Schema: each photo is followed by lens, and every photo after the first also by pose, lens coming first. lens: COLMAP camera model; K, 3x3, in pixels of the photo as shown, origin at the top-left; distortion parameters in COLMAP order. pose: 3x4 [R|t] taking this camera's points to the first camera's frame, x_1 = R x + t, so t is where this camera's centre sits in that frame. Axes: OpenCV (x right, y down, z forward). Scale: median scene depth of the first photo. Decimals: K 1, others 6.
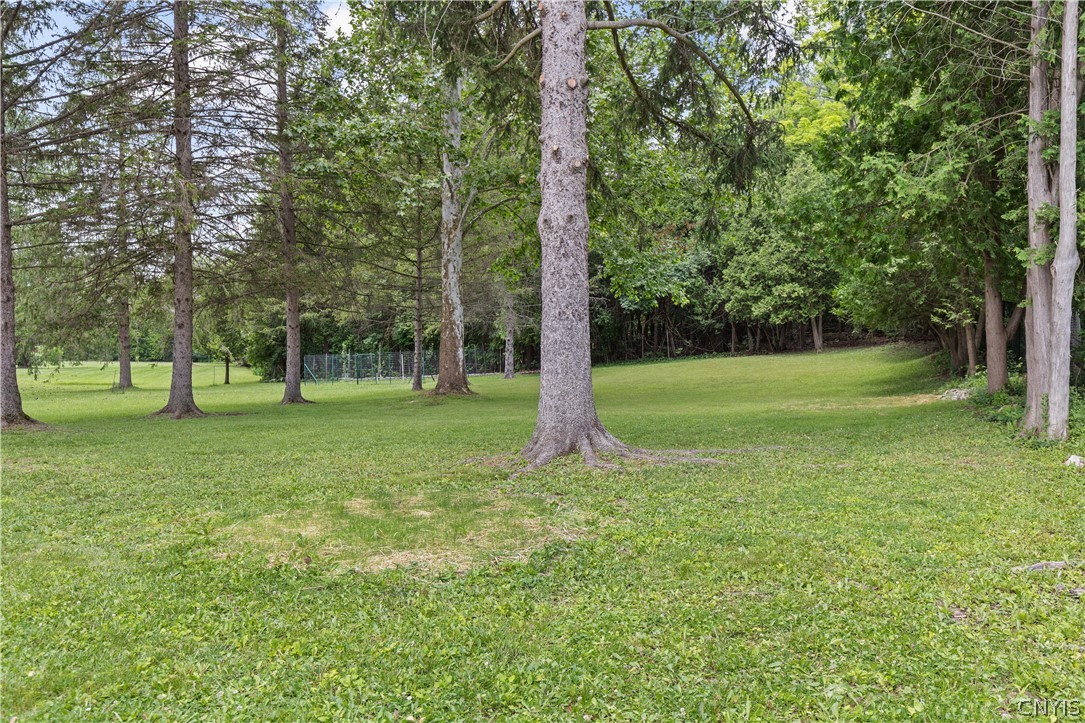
lens RADIAL K [[934.9, 0, 542.5], [0, 934.9, 358.4], [0, 0, 1]] dist [0.011241, 0.001647]
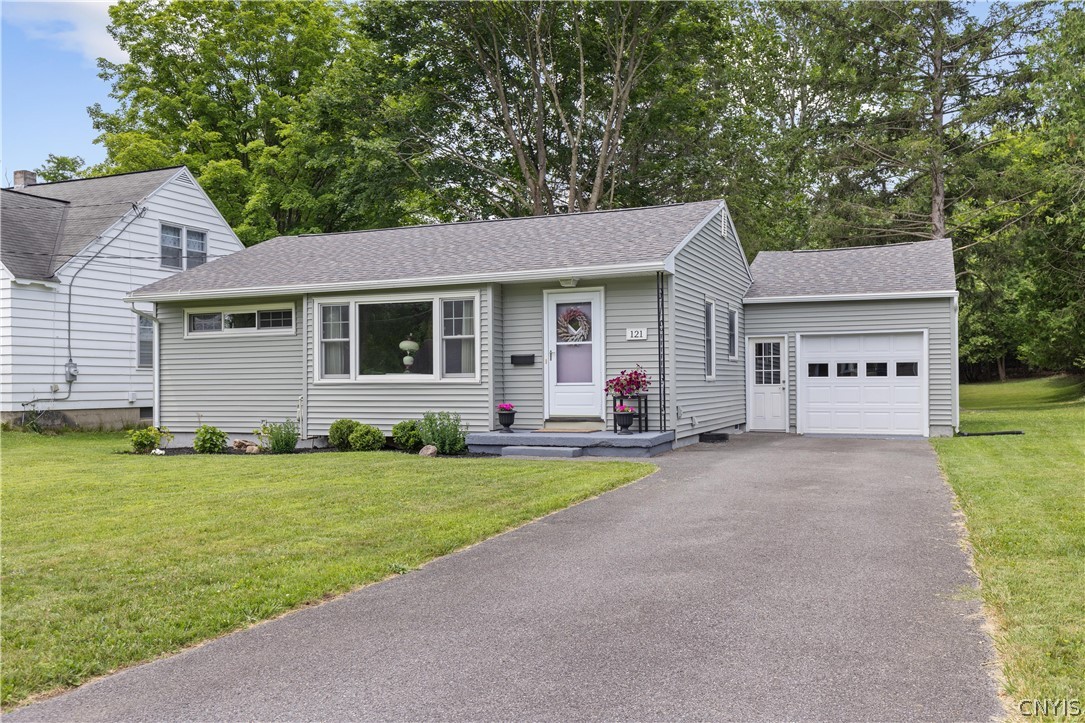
lens RADIAL K [[934.9, 0, 541.4], [0, 934.9, 365.6], [0, 0, 1]] dist [0.011241, 0.001647]
pose [[0.988813, -0.006064, -0.149038, -0.210779], [0.001857, 0.999596, -0.028353, 0.008858], [0.149150, 0.027759, 0.988425, -0.590704]]
